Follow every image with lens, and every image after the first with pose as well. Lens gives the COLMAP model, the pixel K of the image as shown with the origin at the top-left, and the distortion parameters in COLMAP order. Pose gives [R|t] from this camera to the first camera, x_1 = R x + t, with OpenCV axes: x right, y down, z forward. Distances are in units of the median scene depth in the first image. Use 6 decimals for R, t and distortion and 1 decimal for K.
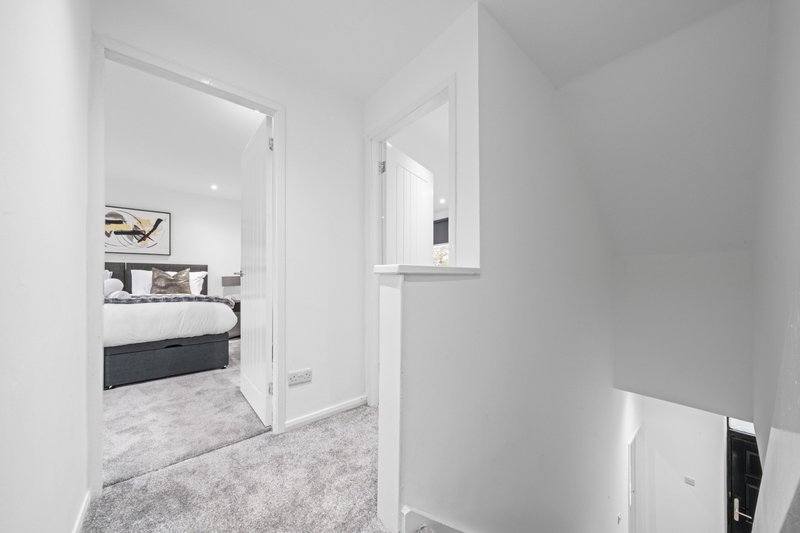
lens RADIAL K [[280.4, 0, 402.1], [0, 280.4, 279.5], [0, 0, 1]] dist [0.000670, 0.000033]
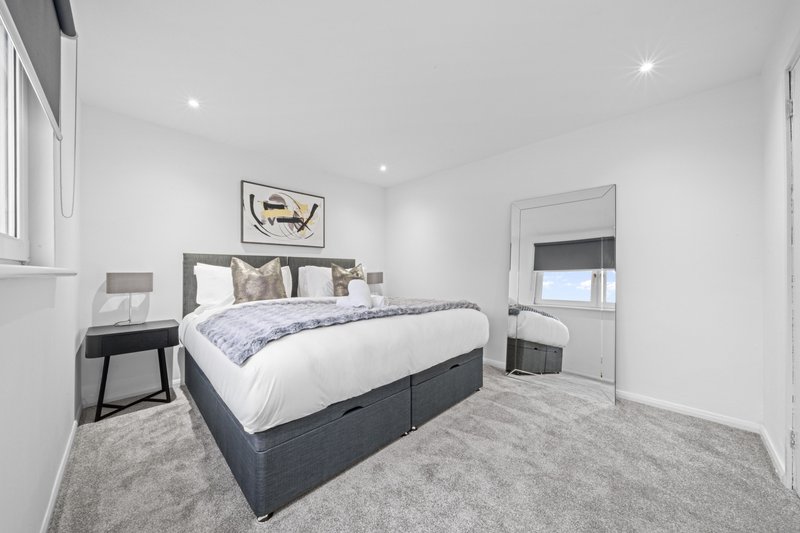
lens RADIAL K [[278.8, 0, 400.0], [0, 278.8, 266.5], [0, 0, 1]] dist [-0.006623, -0.000077]
pose [[0.997576, -0.001446, 0.069565, -0.709327], [0.003192, 0.999682, -0.024997, -0.010688], [-0.069507, 0.025158, 0.997264, 0.174645]]
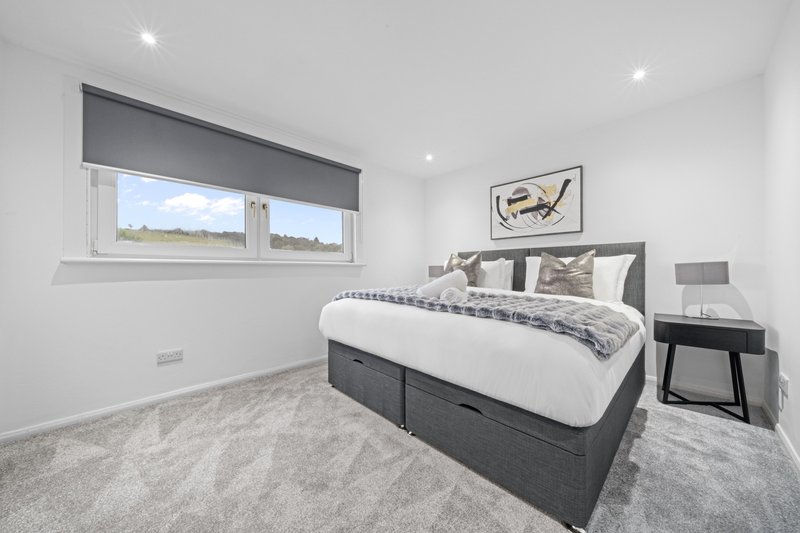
lens RADIAL K [[278.8, 0, 400.0], [0, 278.8, 266.5], [0, 0, 1]] dist [-0.006623, -0.000077]
pose [[0.044939, -0.006025, -0.998972, -0.230321], [0.004894, 0.999971, -0.005811, -0.006141], [0.998978, -0.004628, 0.044968, 0.599554]]
